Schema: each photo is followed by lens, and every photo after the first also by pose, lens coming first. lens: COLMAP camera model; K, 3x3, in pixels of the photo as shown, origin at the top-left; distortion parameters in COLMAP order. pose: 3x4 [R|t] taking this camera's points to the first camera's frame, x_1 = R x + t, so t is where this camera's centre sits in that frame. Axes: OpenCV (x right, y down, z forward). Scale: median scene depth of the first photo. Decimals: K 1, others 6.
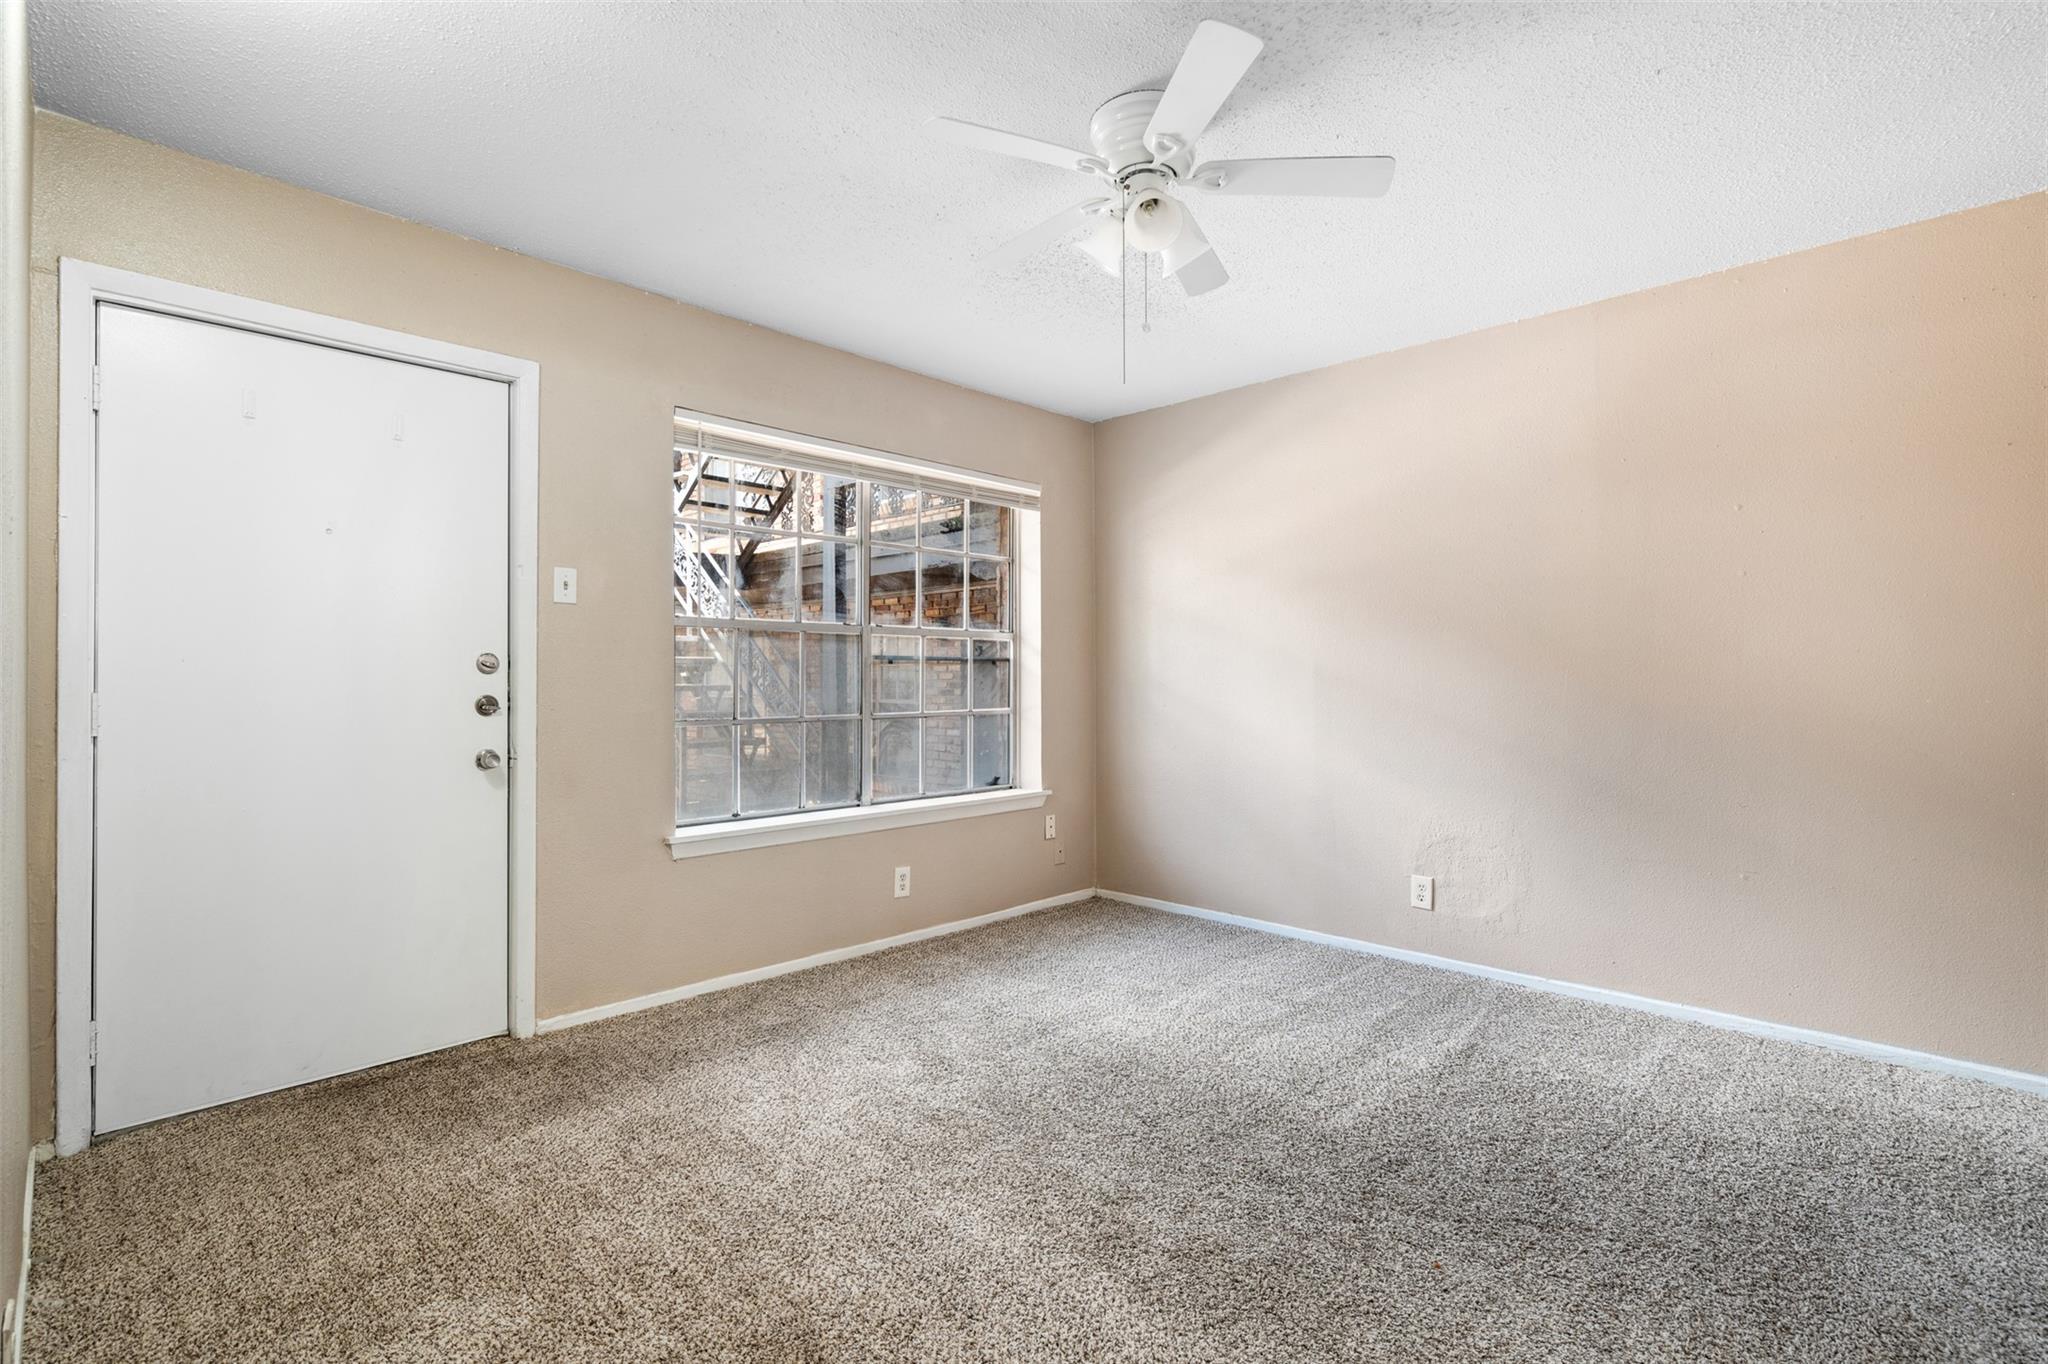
lens RADIAL K [[929.9, 0, 1030.4], [0, 929.9, 675.1], [0, 0, 1]] dist [-0.006980, 0.001515]
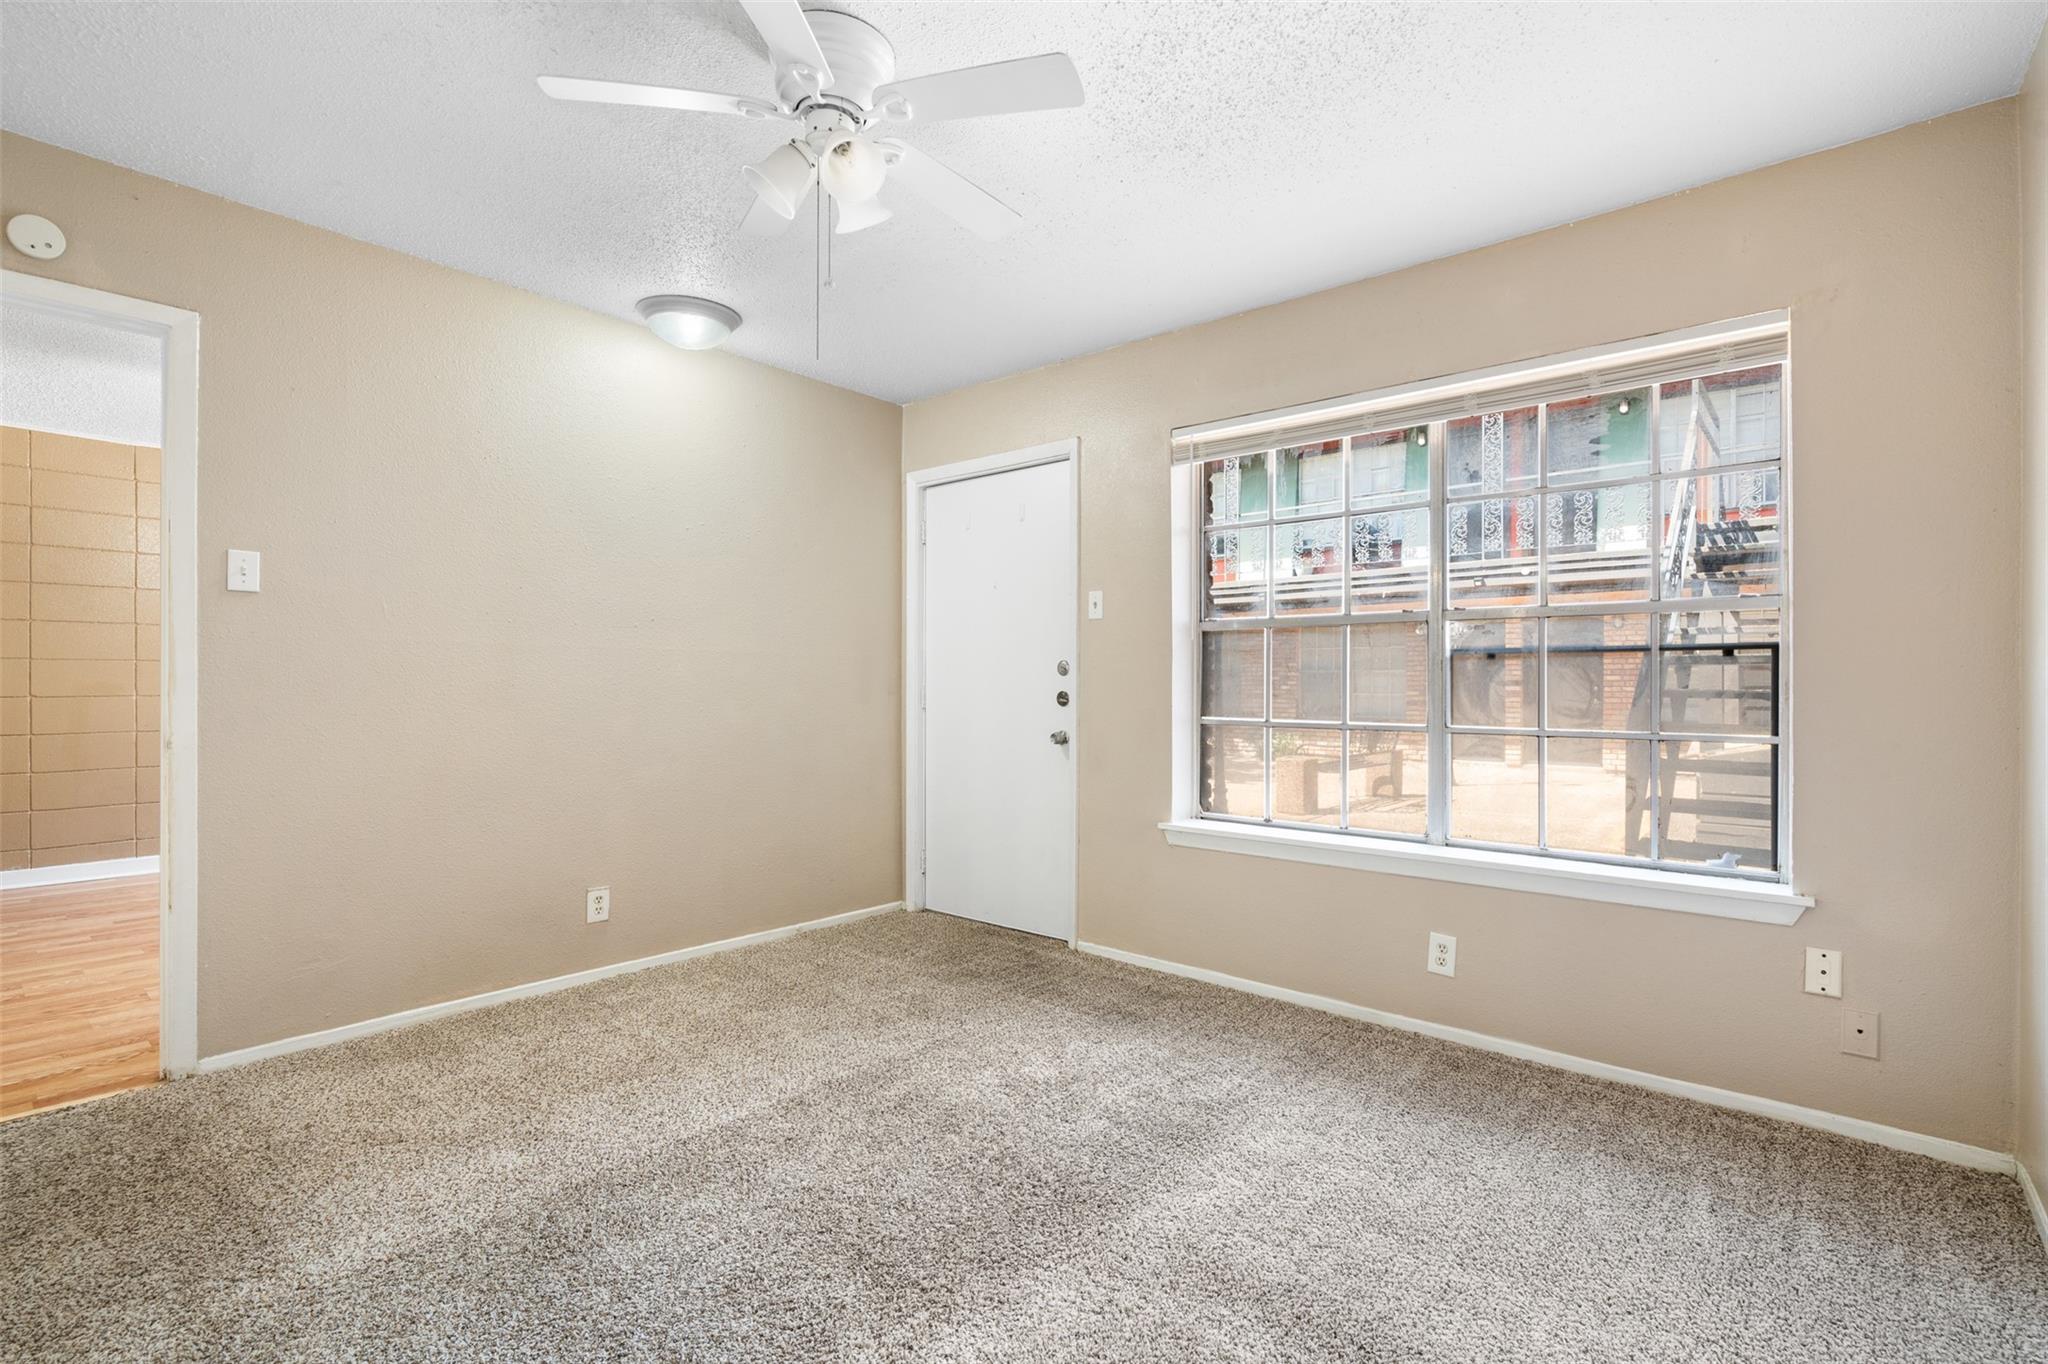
lens RADIAL K [[929.9, 0, 1029.3], [0, 929.9, 688.6], [0, 0, 1]] dist [-0.006980, 0.001515]
pose [[0.072829, 0.007934, -0.997313, 0.645058], [0.001068, 0.999967, 0.008033, 0.005799], [0.997344, -0.001650, 0.072818, 0.698788]]
